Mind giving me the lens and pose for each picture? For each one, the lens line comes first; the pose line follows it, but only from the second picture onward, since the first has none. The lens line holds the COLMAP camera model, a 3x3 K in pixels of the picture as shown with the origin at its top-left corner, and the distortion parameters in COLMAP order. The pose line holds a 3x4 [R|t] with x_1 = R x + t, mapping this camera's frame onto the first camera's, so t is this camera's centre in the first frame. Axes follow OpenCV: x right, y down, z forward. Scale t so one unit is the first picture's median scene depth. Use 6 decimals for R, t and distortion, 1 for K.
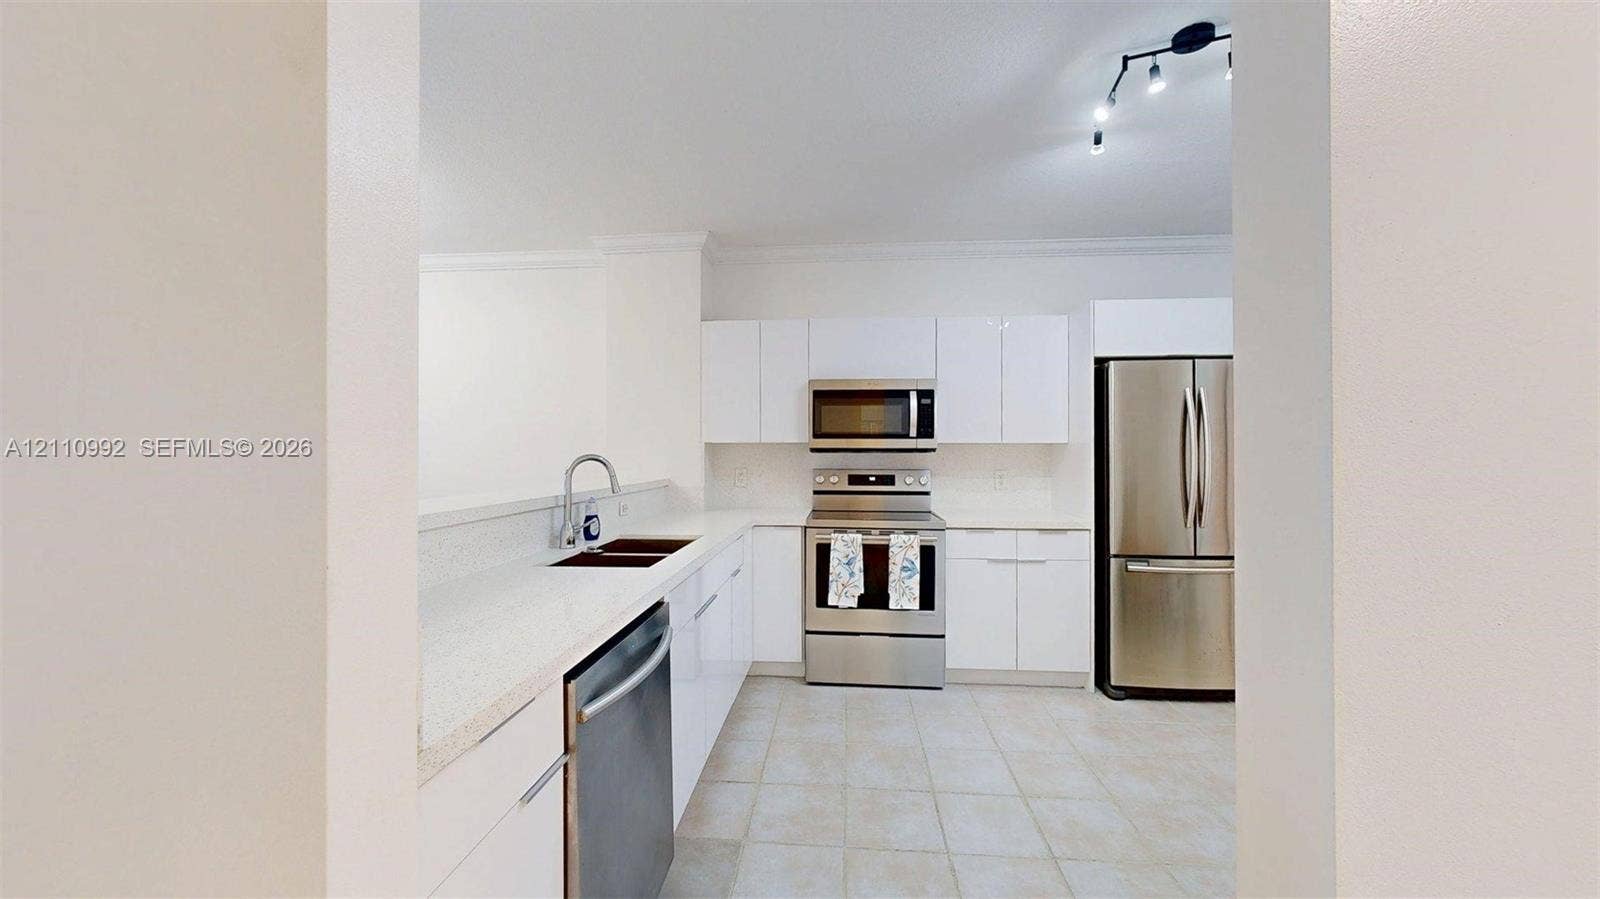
lens RADIAL K [[586.0, 0, 799.8], [0, 586.0, 452.1], [0, 0, 1]] dist [0.000385, -0.000096]
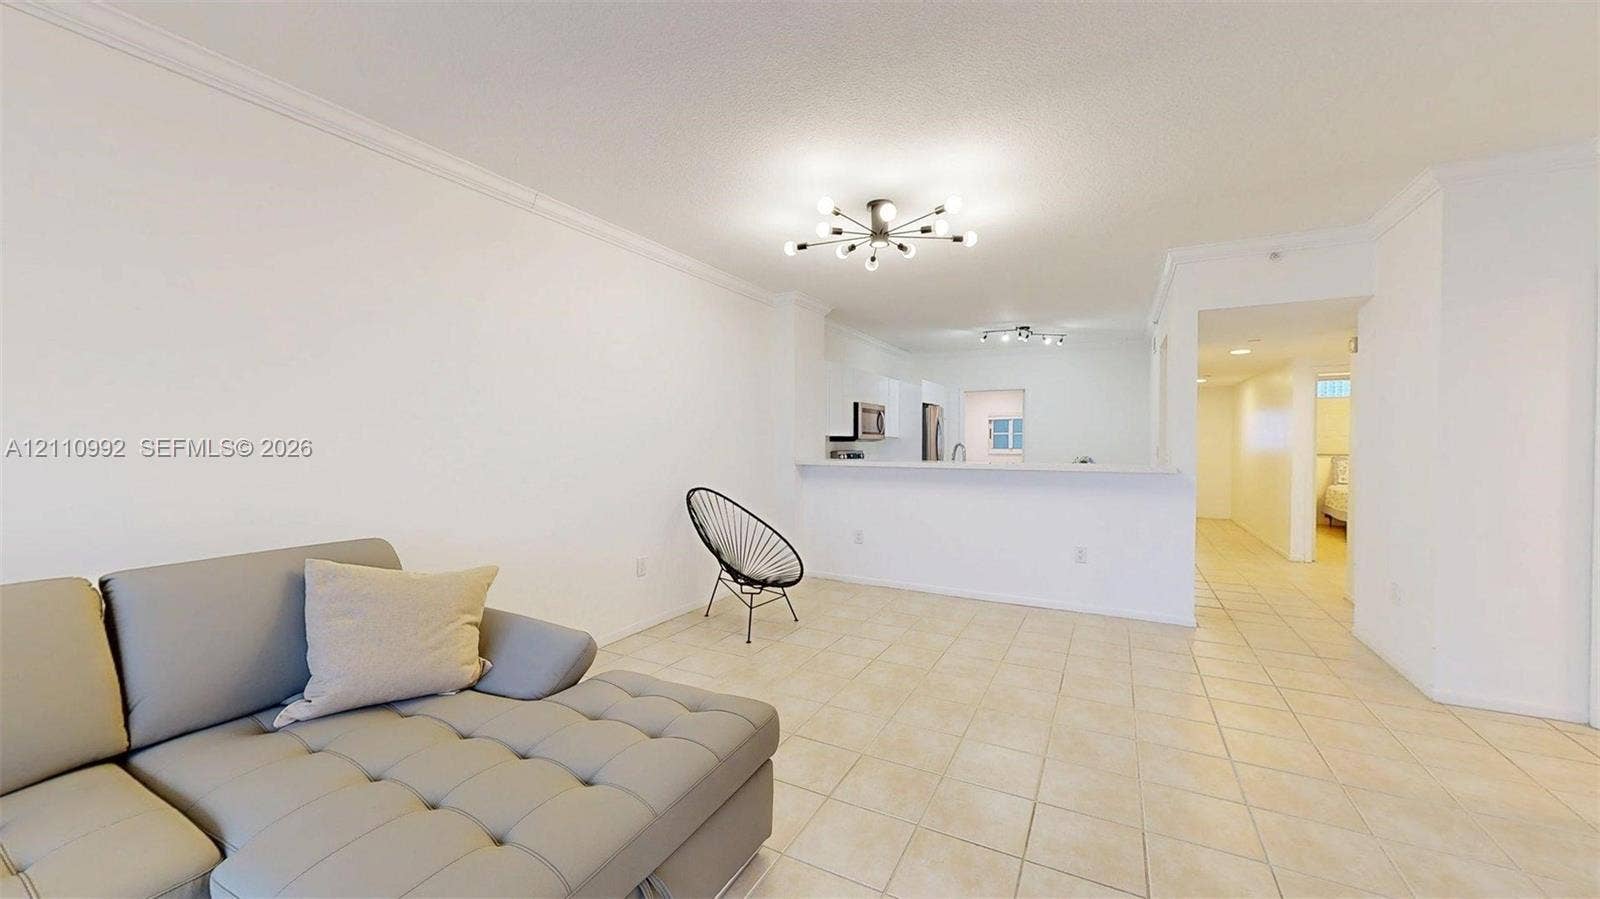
lens RADIAL K [[586.0, 0, 799.8], [0, 586.0, 452.1], [0, 0, 1]] dist [0.000385, -0.000096]
pose [[0.401071, -0.017906, 0.915872, -1.872734], [-0.007858, 0.999705, 0.022986, -0.007465], [-0.916013, -0.016416, 0.400812, 0.475235]]
